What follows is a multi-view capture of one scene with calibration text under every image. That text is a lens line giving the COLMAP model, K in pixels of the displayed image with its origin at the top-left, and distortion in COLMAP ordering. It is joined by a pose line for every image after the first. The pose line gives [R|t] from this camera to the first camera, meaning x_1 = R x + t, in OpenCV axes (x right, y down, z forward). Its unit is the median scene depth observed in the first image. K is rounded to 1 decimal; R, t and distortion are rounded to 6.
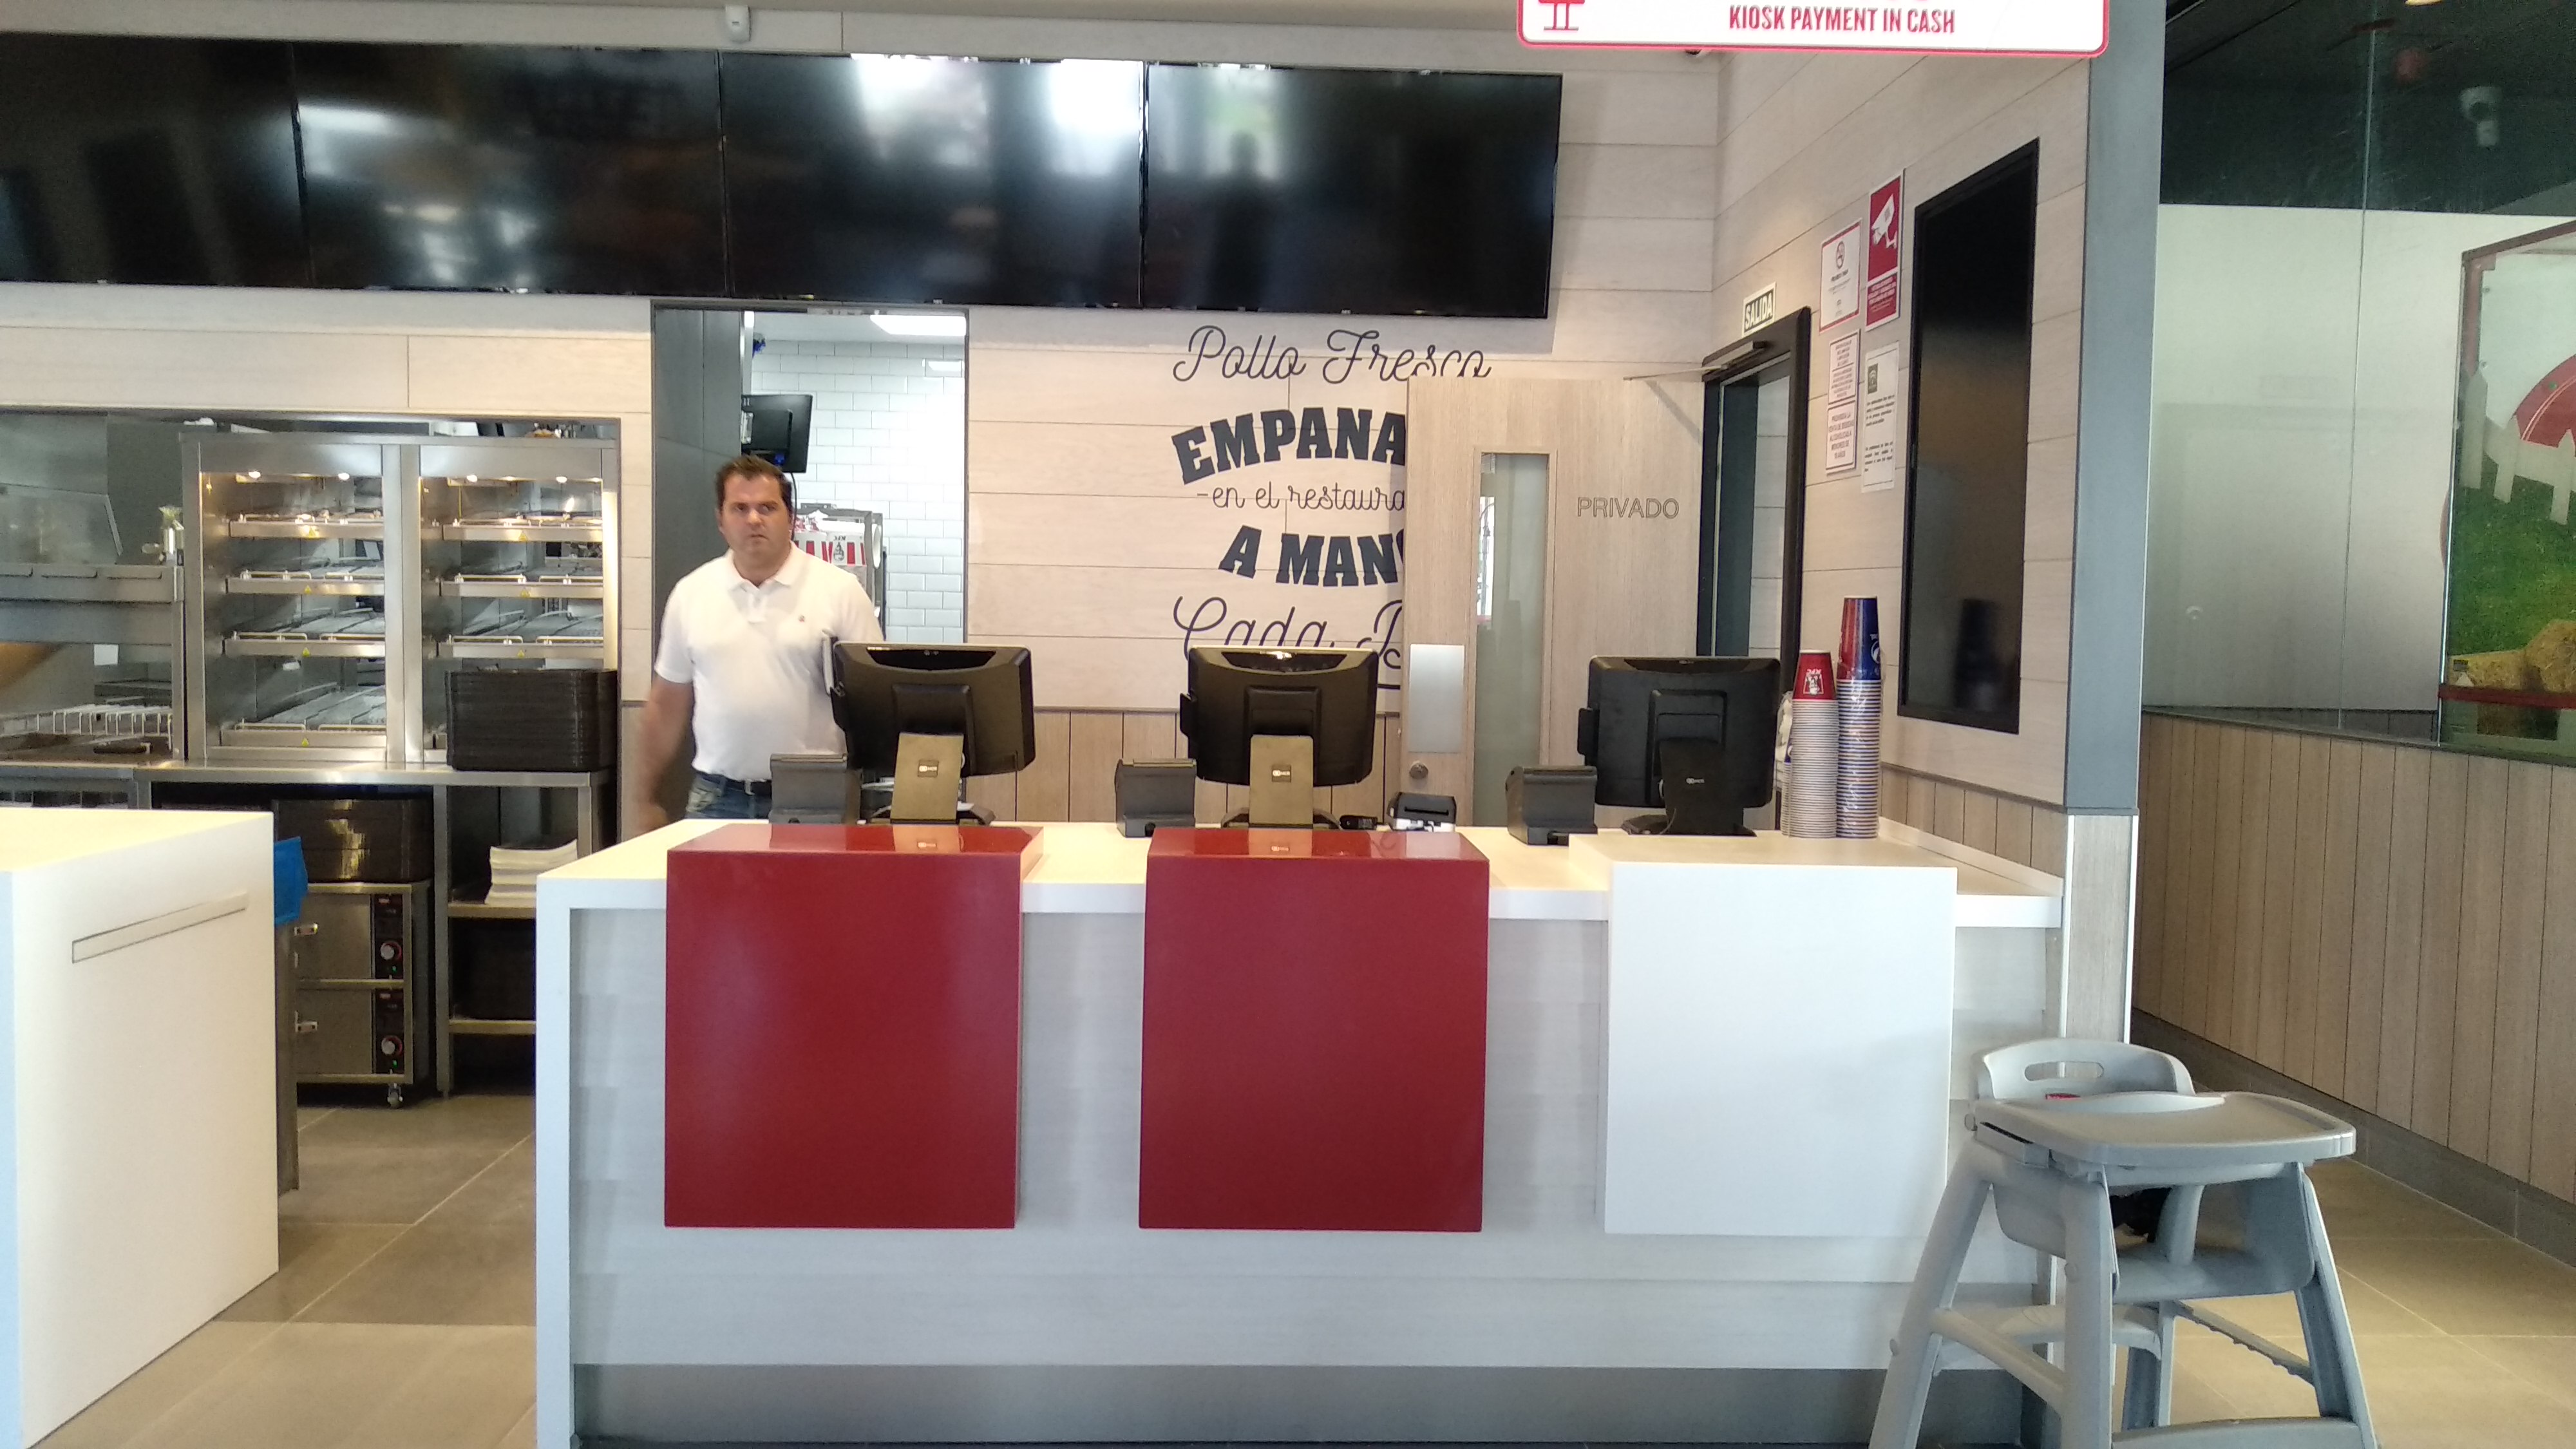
lens RADIAL K [[1995.2, 0, 1279.0], [0, 1995.2, 711.3], [0, 0, 1]] dist [0.077476, -0.138853]
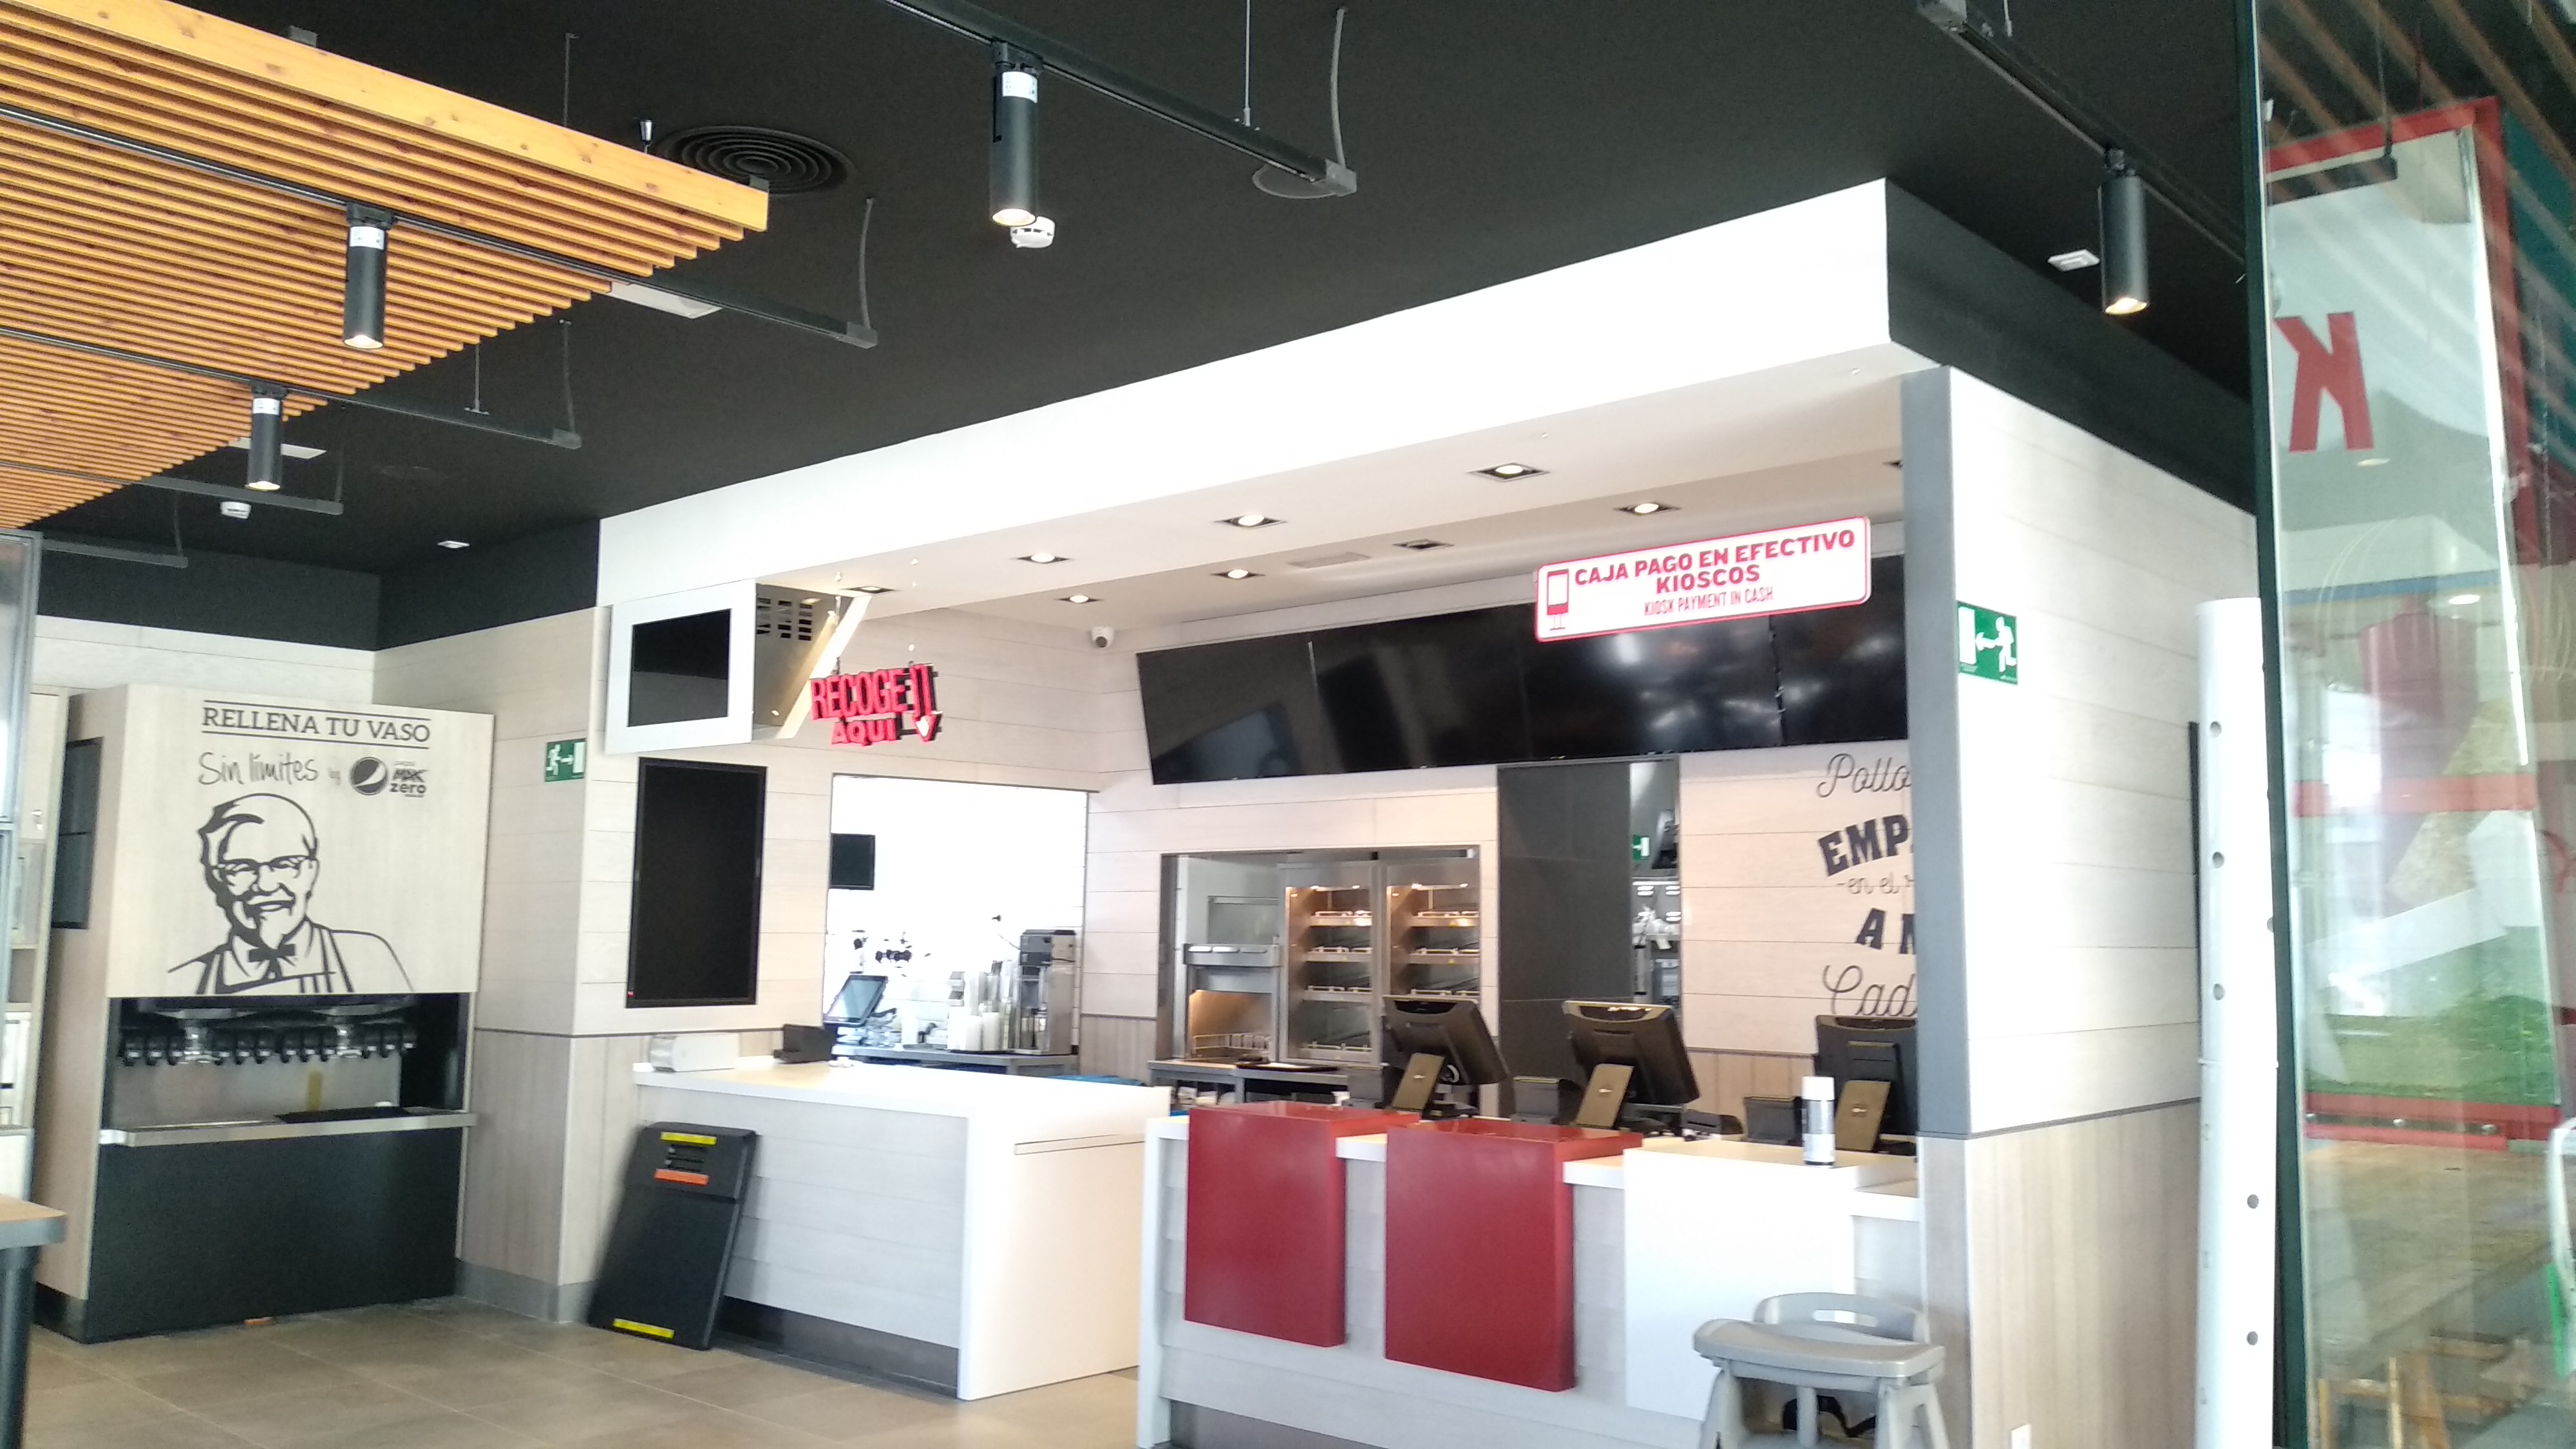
lens RADIAL K [[1995.2, 0, 1281.1], [0, 1995.2, 708.5], [0, 0, 1]] dist [0.077476, -0.138853]
pose [[0.716879, -0.087707, -0.691659, 0.602794], [-0.034191, 0.986439, -0.160525, -0.001150], [0.696359, 0.138726, 0.704159, -0.167765]]
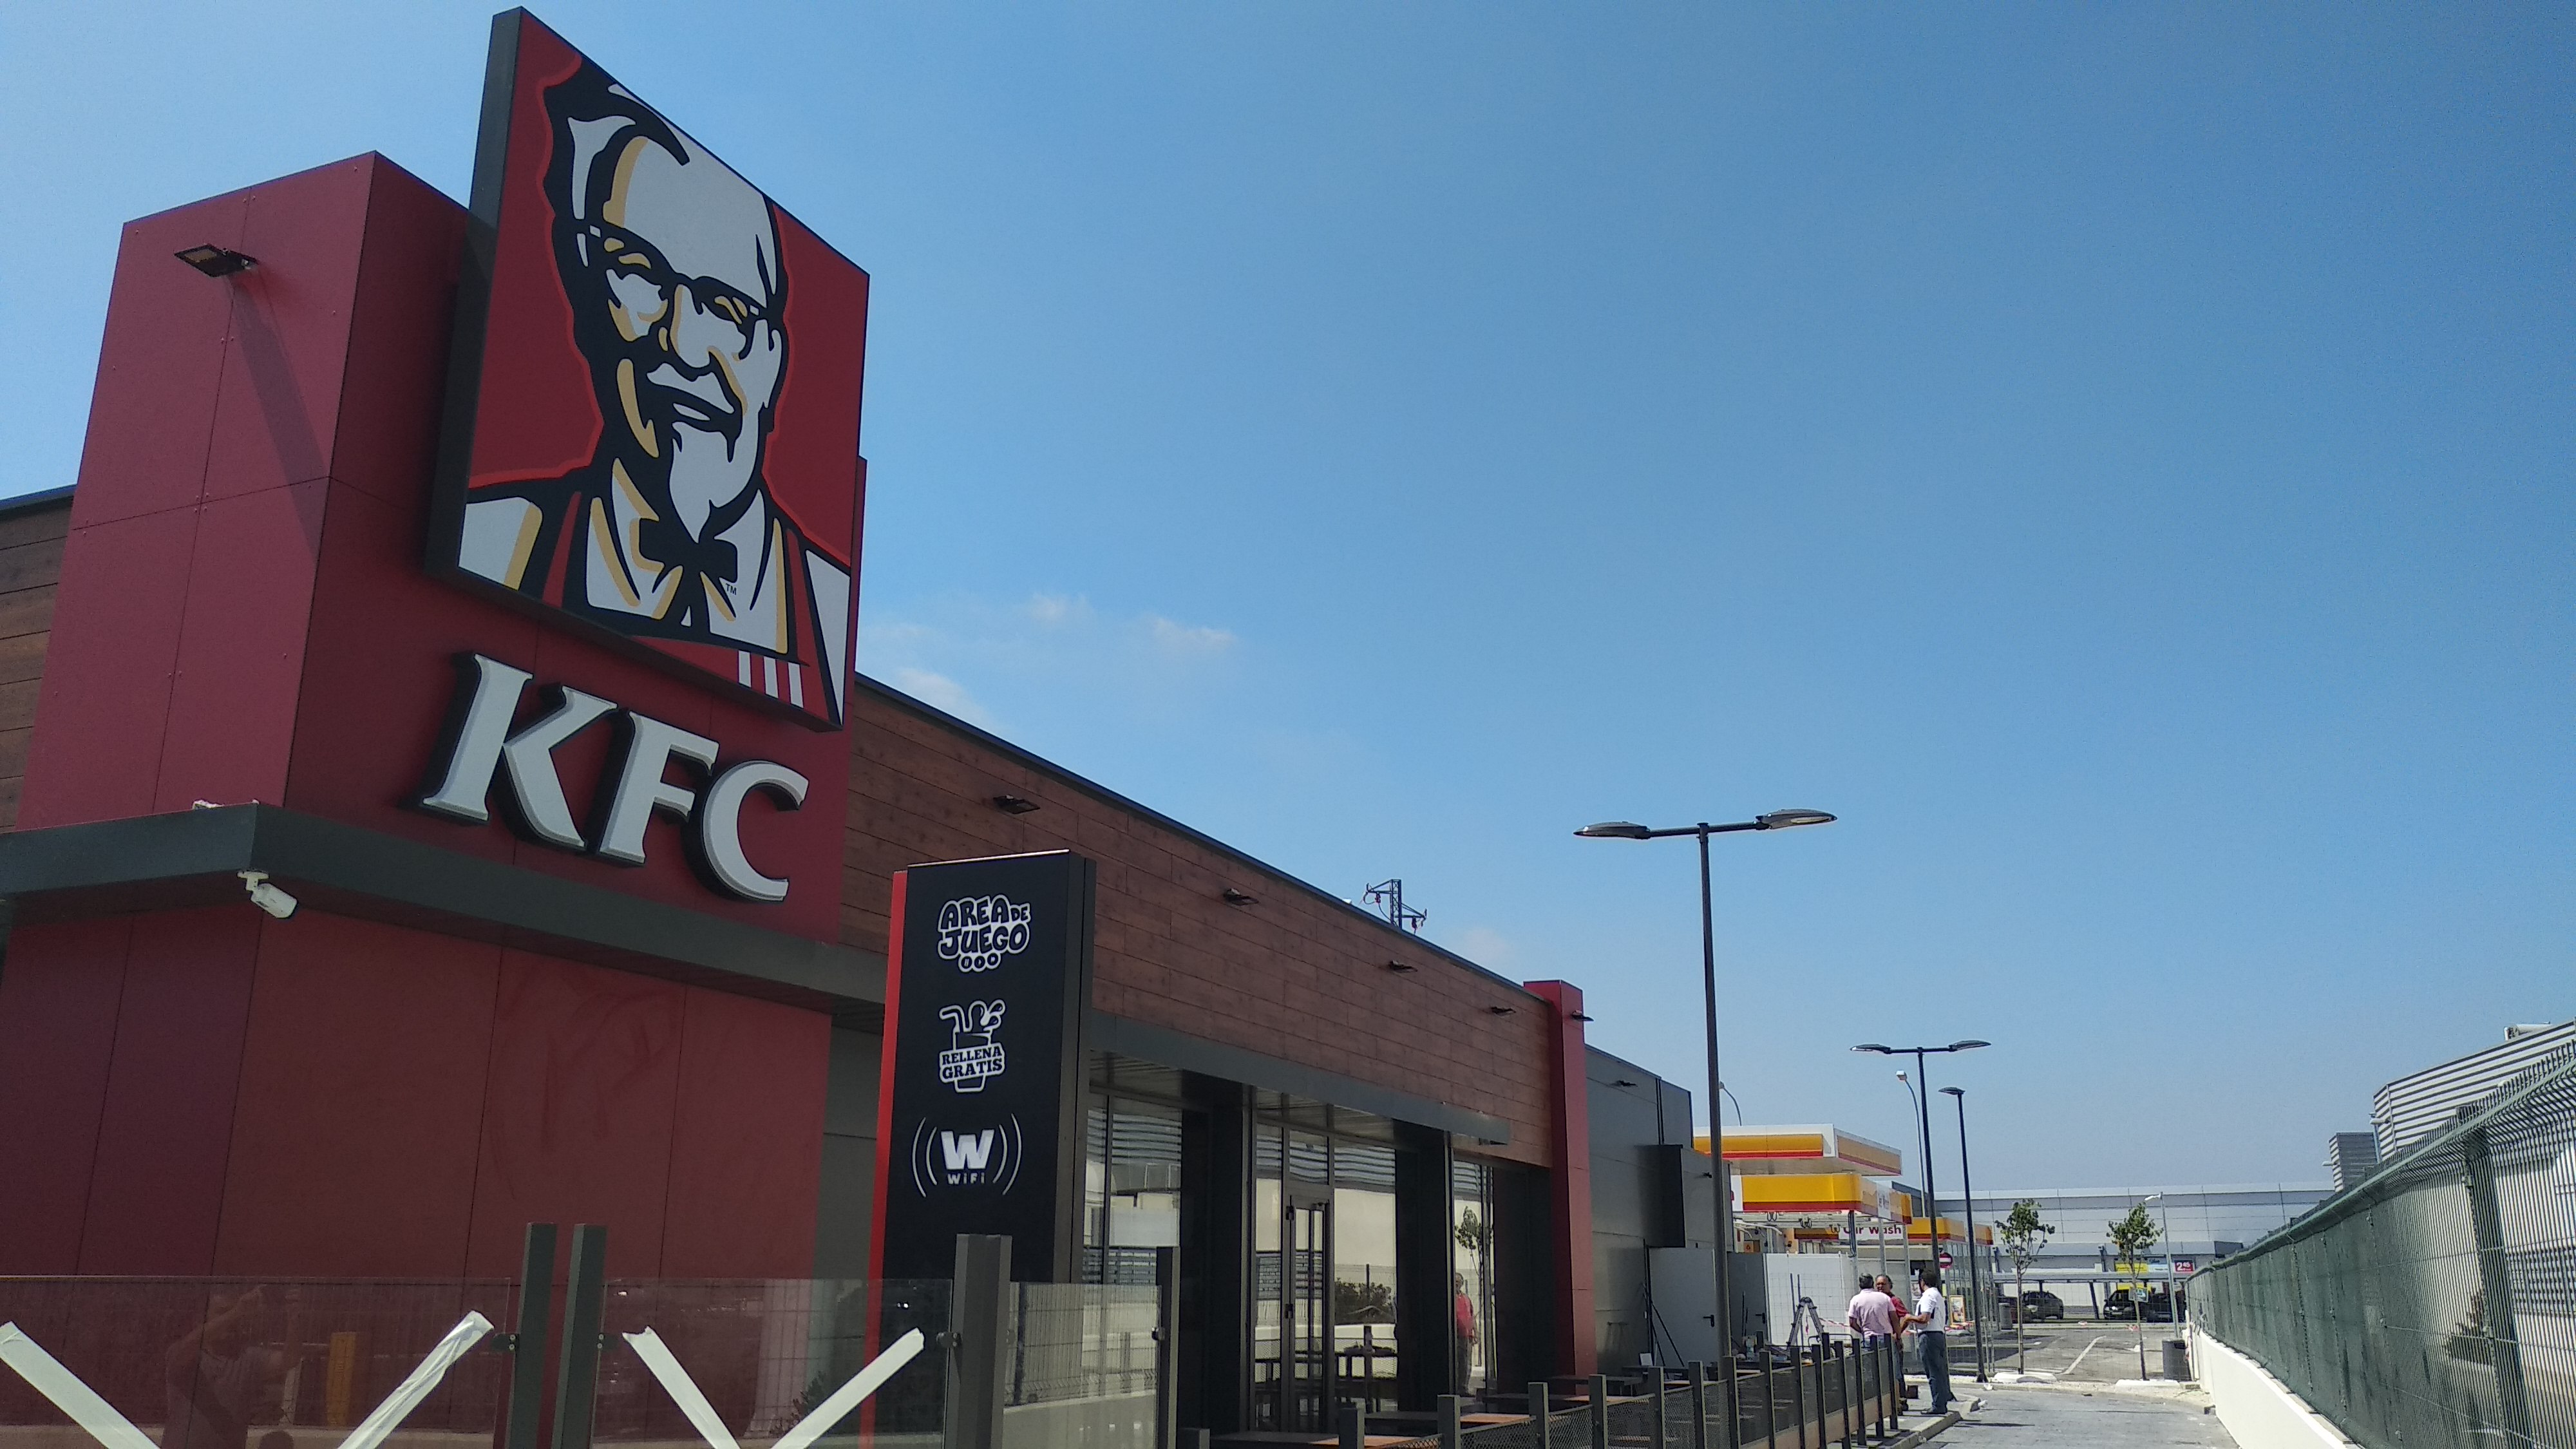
lens RADIAL K [[1995.2, 0, 1273.1], [0, 1995.2, 717.5], [0, 0, 1]] dist [0.077476, -0.138853]
pose [[0.900743, -0.127428, -0.415240, -0.573010], [-0.015812, 0.945744, -0.324527, 0.139666], [0.434065, 0.298881, 0.849858, 0.042416]]
